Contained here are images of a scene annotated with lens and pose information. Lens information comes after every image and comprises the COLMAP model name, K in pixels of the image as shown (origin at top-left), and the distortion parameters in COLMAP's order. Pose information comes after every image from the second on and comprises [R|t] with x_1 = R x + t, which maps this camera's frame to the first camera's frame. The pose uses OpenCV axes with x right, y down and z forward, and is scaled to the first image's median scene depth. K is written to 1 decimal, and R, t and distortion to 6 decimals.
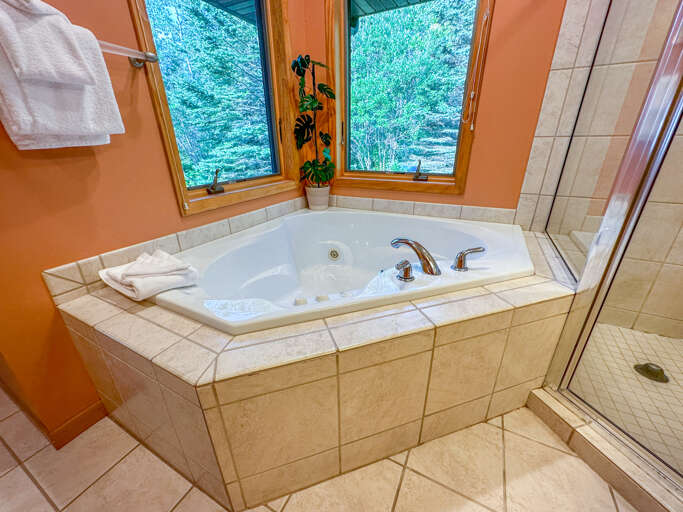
lens RADIAL K [[270.6, 0, 341.5], [0, 270.6, 256.0], [0, 0, 1]] dist [-0.001007, -0.000231]
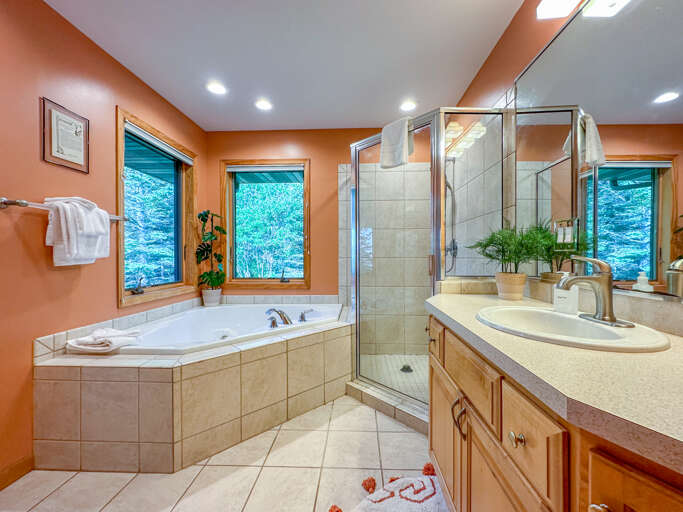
lens RADIAL K [[270.6, 0, 341.5], [0, 270.6, 256.0], [0, 0, 1]] dist [-0.001007, -0.000231]
pose [[0.909171, 0.006457, 0.416372, -0.072058], [0.156845, 0.920935, -0.356761, 0.211997], [-0.385755, 0.389663, 0.836275, -0.551857]]
